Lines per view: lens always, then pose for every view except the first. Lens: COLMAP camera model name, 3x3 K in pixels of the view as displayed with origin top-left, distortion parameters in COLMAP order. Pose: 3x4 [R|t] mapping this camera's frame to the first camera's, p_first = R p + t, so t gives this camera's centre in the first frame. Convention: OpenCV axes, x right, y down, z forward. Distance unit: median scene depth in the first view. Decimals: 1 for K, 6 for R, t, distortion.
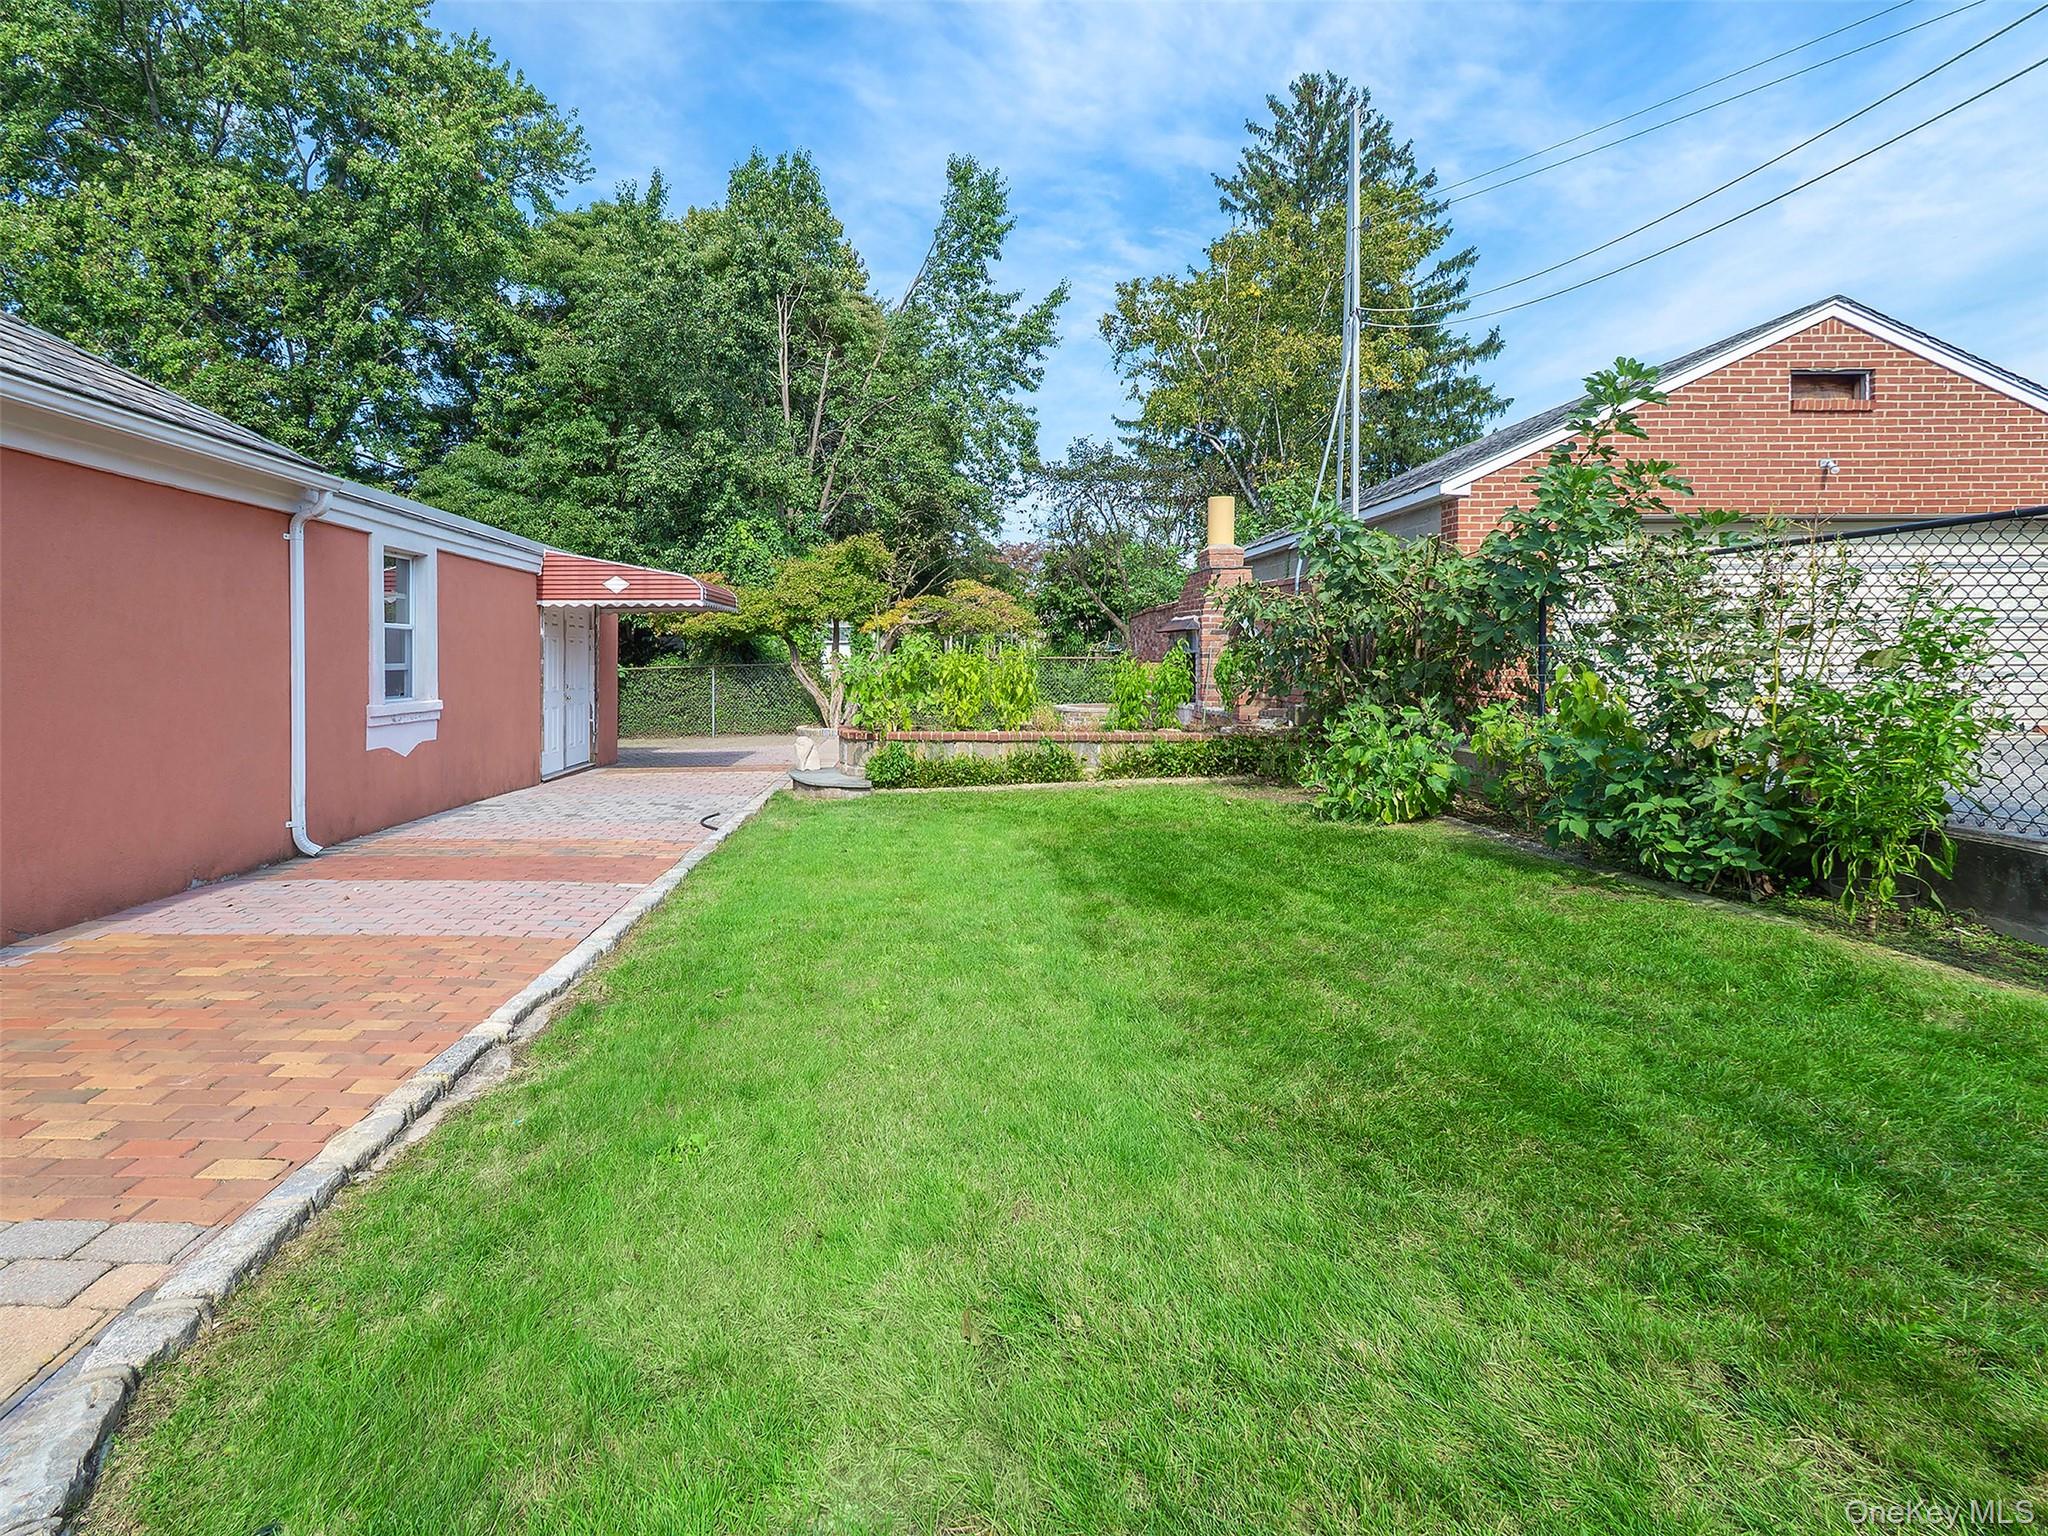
lens RADIAL K [[866.3, 0, 1139.7], [0, 866.3, 715.8], [0, 0, 1]] dist [0.008476, 0.000043]
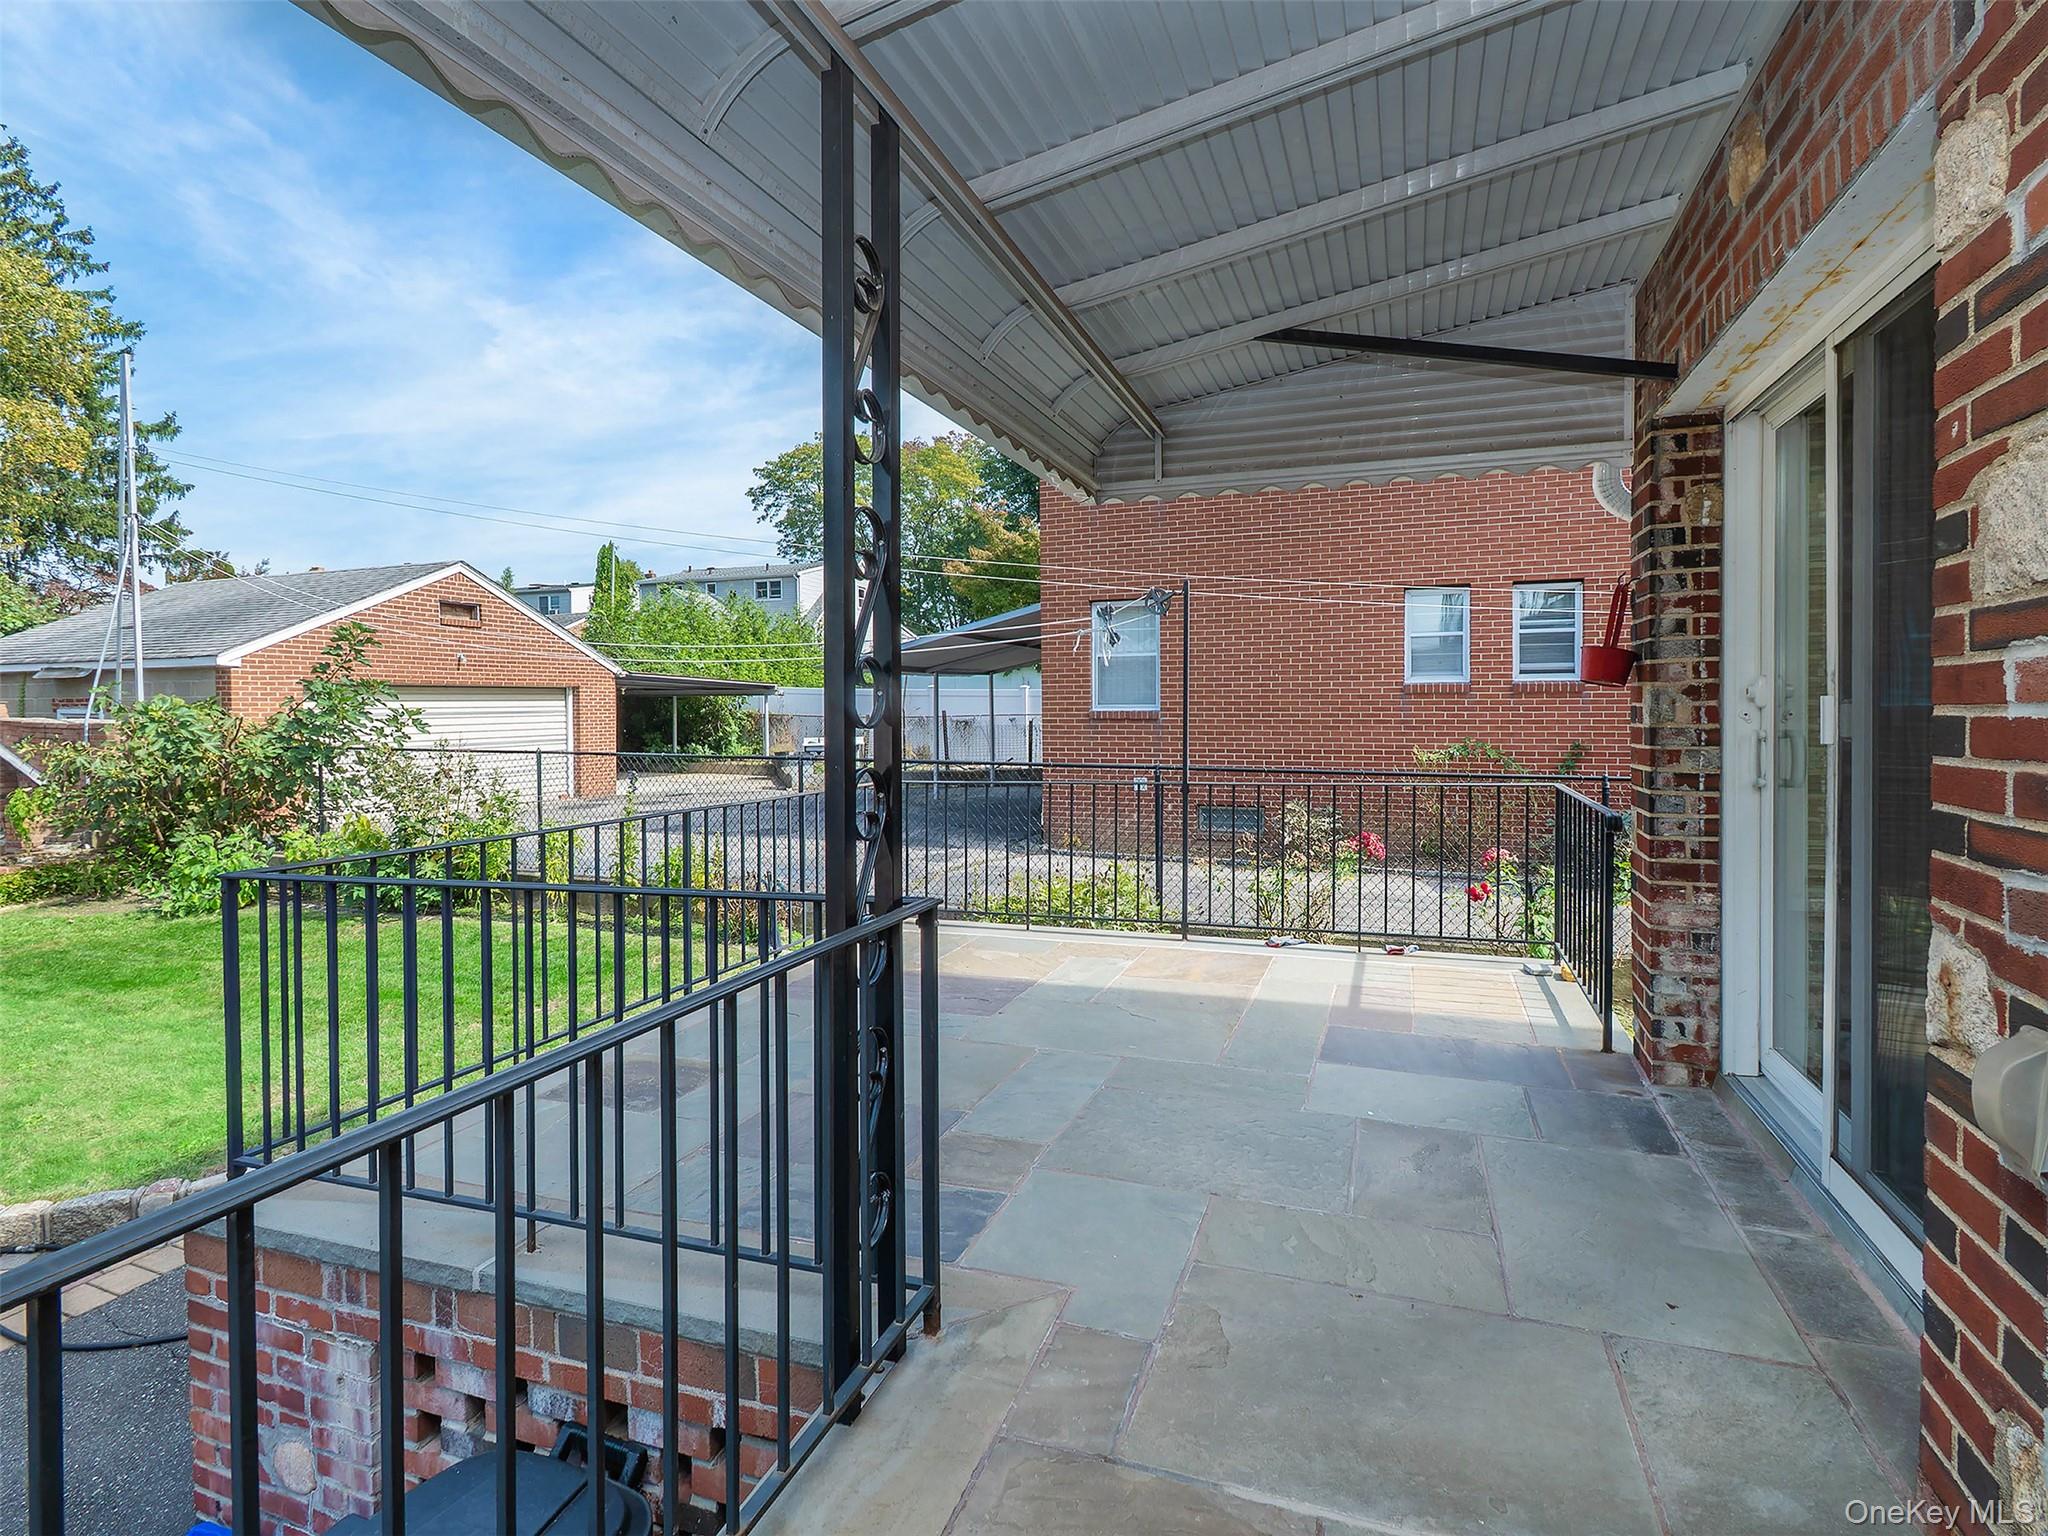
lens RADIAL K [[1153.1, 0, 1015.2], [0, 1153.1, 694.9], [0, 0, 1]] dist [-0.002412, -0.002284]
pose [[0.438172, -0.027335, 0.898476, -0.379545], [0.030140, 0.999422, 0.015708, -0.103200], [-0.898386, 0.020197, 0.438742, -0.479136]]
